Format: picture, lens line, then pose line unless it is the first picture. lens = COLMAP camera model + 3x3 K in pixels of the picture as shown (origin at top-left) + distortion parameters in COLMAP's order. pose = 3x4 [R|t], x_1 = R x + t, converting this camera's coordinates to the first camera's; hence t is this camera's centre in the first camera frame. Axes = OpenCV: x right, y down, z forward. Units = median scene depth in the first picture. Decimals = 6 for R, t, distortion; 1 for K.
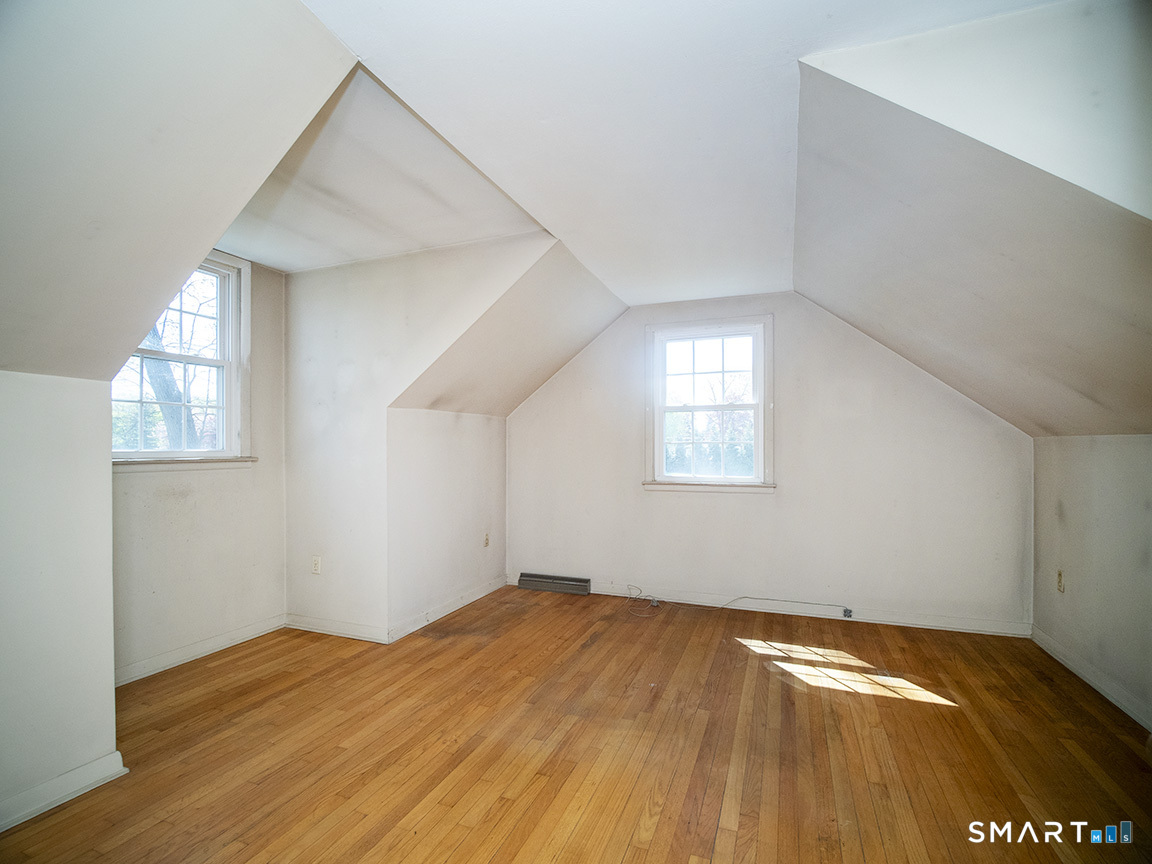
lens RADIAL K [[540.1, 0, 577.0], [0, 540.1, 465.4], [0, 0, 1]] dist [-0.002364, -0.007033]
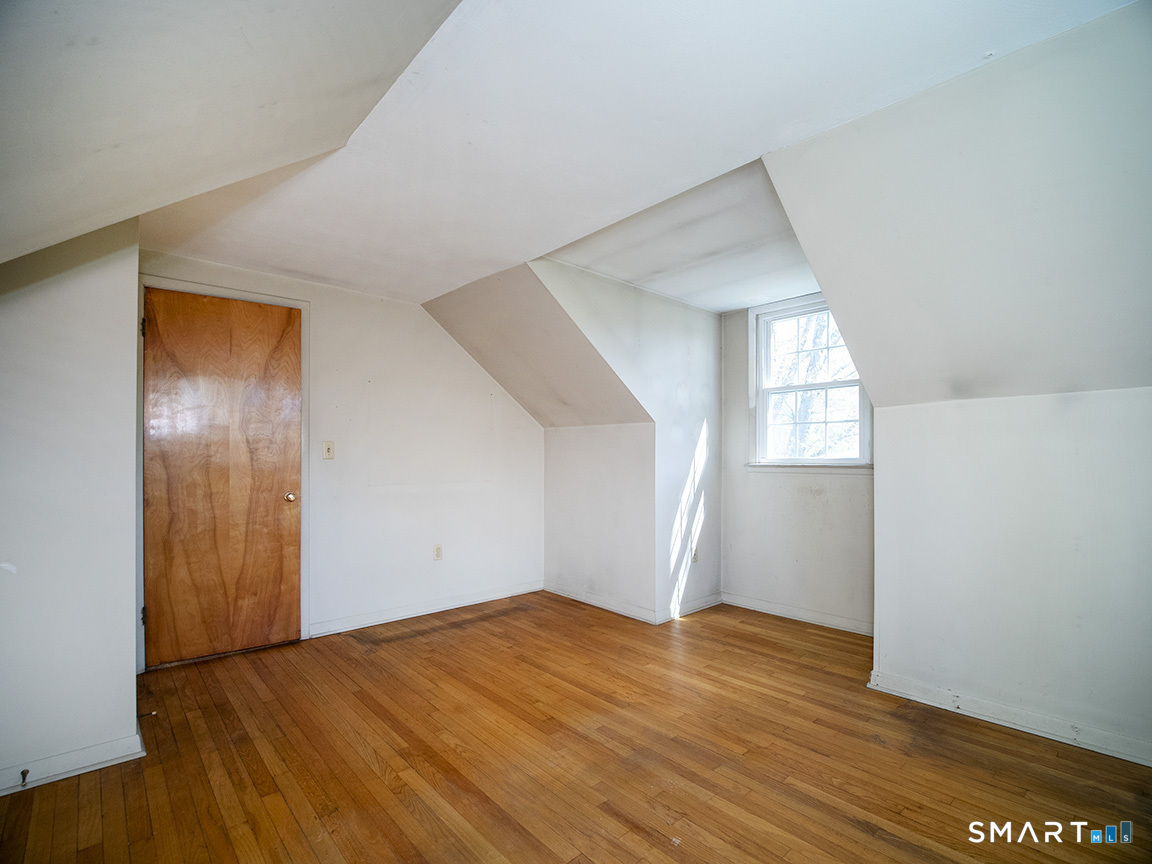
lens RADIAL K [[540.1, 0, 577.0], [0, 540.1, 465.4], [0, 0, 1]] dist [-0.002364, -0.007033]
pose [[-0.453578, 0.010220, -0.891158, 0.958219], [-0.028778, 0.999245, 0.026107, -0.039608], [0.890752, 0.037487, -0.452942, 1.523771]]
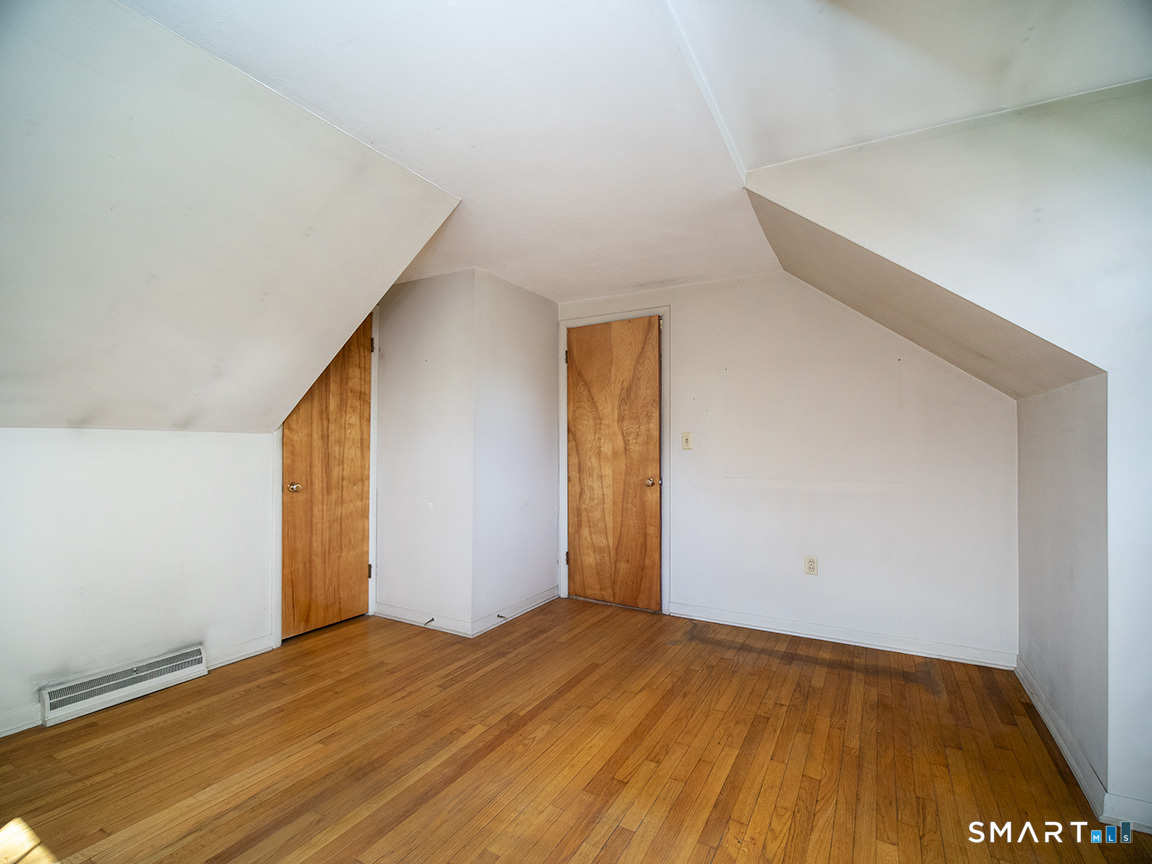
lens RADIAL K [[533.7, 0, 573.8], [0, 533.7, 448.4], [0, 0, 1]] dist [-0.001258, -0.006701]
pose [[-0.988529, -0.006910, 0.150873, -0.115280], [-0.001676, 0.999393, 0.034792, -0.056809], [-0.151022, 0.034140, -0.987941, 1.854735]]
